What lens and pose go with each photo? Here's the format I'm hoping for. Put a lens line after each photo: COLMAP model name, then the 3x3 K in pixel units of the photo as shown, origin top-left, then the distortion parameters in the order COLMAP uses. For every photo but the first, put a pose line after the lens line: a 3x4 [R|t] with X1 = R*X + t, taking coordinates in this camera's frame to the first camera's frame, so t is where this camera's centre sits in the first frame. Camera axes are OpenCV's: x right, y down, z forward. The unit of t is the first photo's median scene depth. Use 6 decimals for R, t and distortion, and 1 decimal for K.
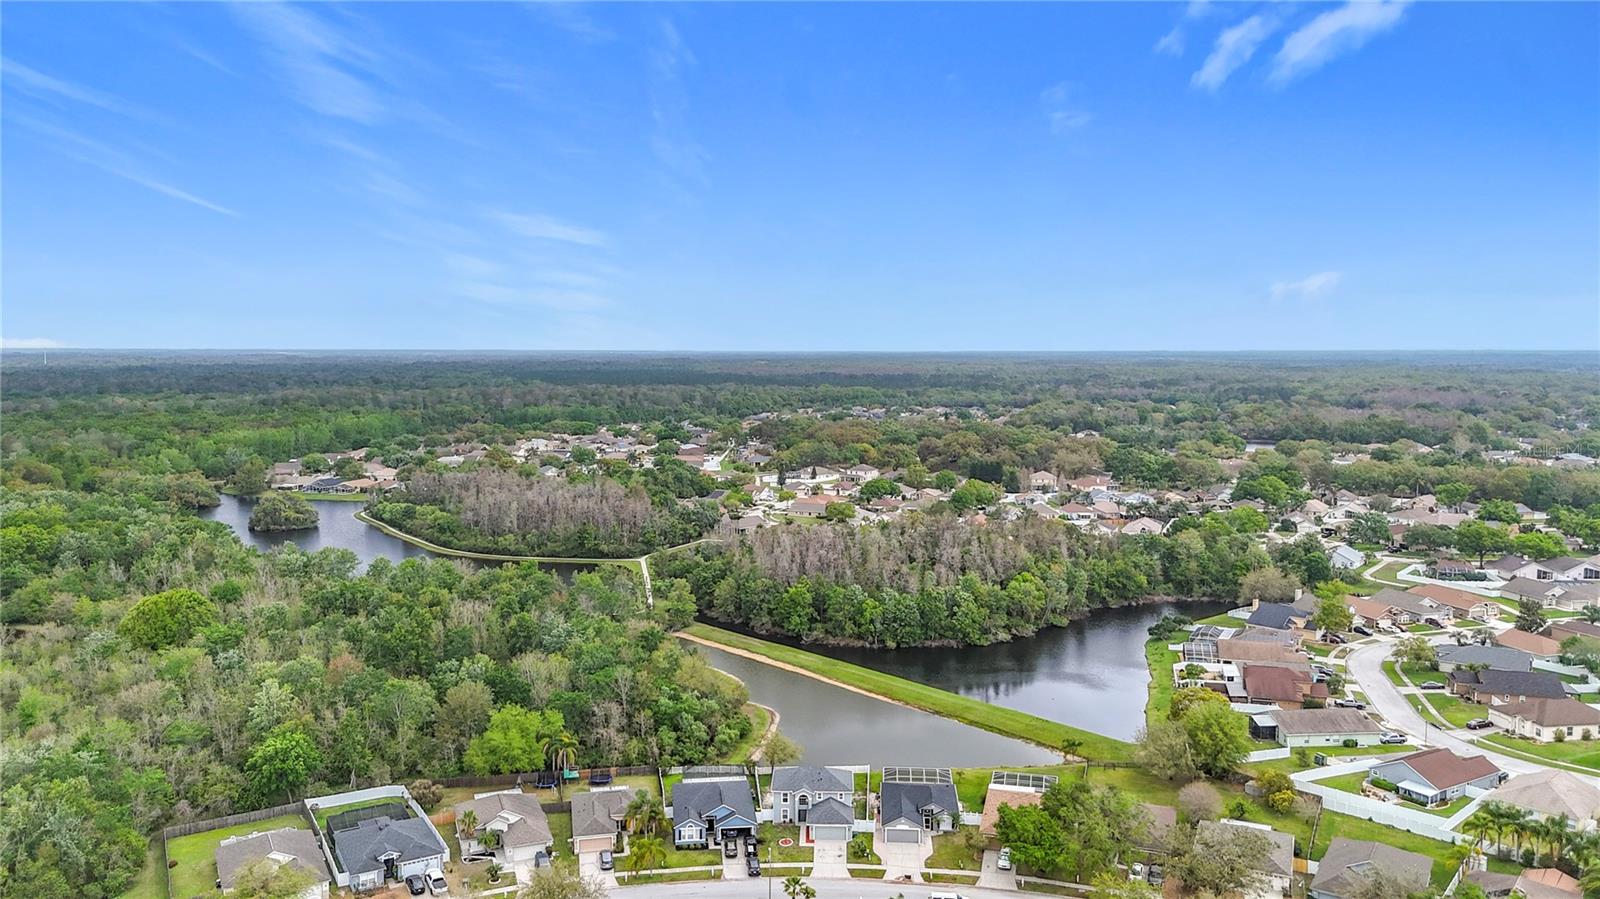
lens RADIAL K [[1206.6, 0, 796.4], [0, 1206.6, 444.7], [0, 0, 1]] dist [0.050913, -0.082087]
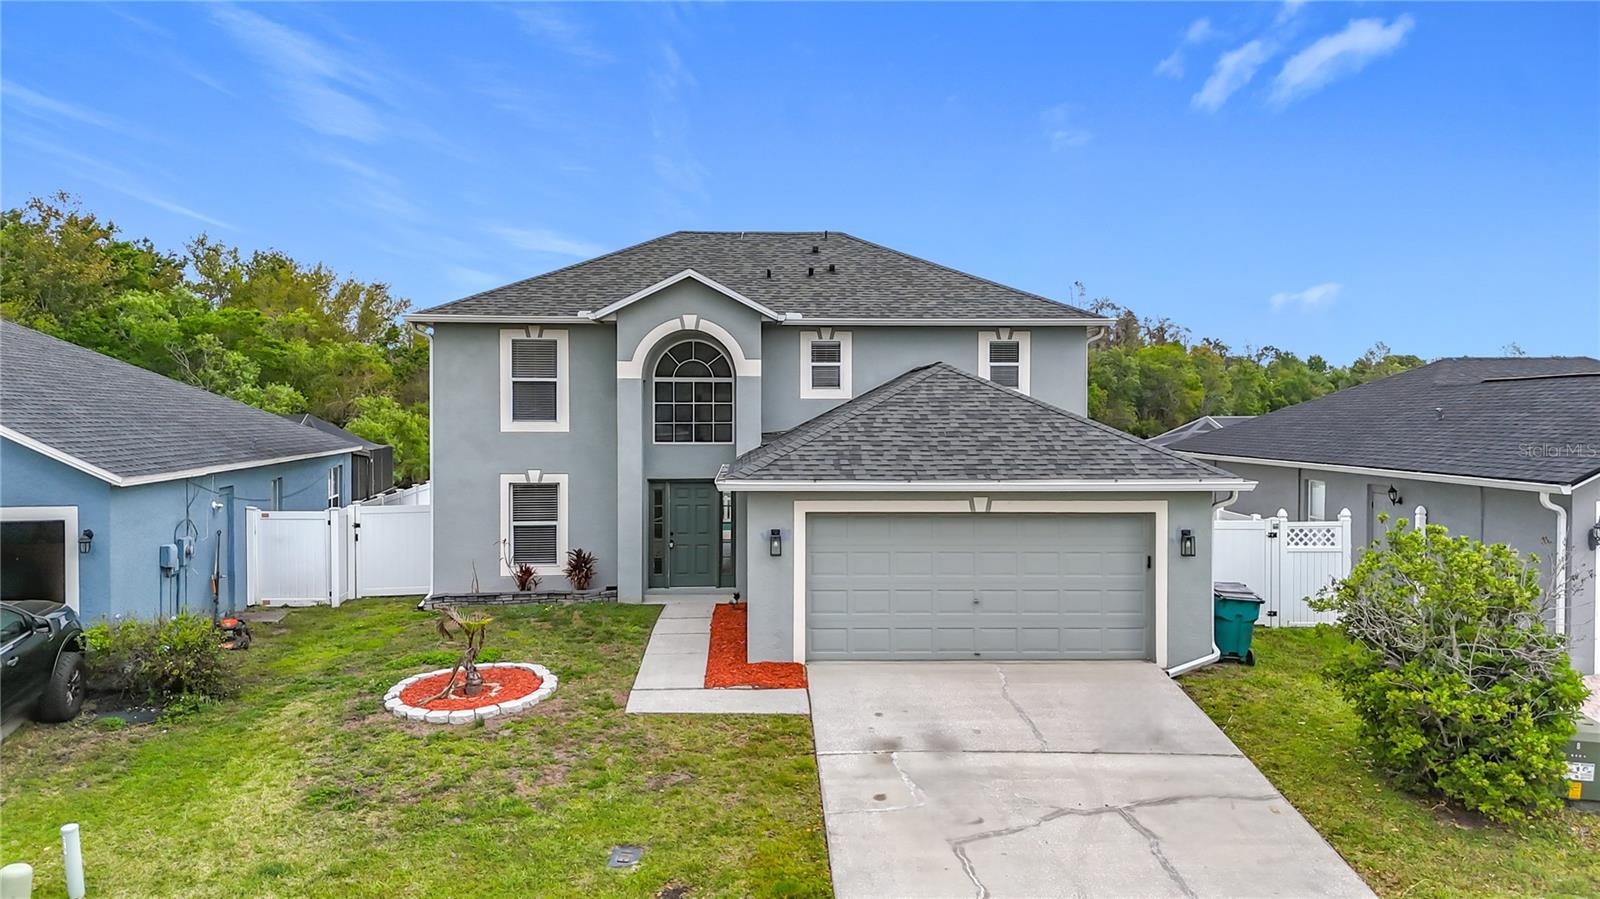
lens RADIAL K [[1200.8, 0, 798.0], [0, 1200.8, 434.8], [0, 0, 1]] dist [0.058861, -0.038361]
pose [[0.997270, -0.001414, 0.073825, 0.007654], [0.007109, 0.997011, -0.076936, 0.305791], [-0.073495, 0.077251, 0.994299, 0.880754]]
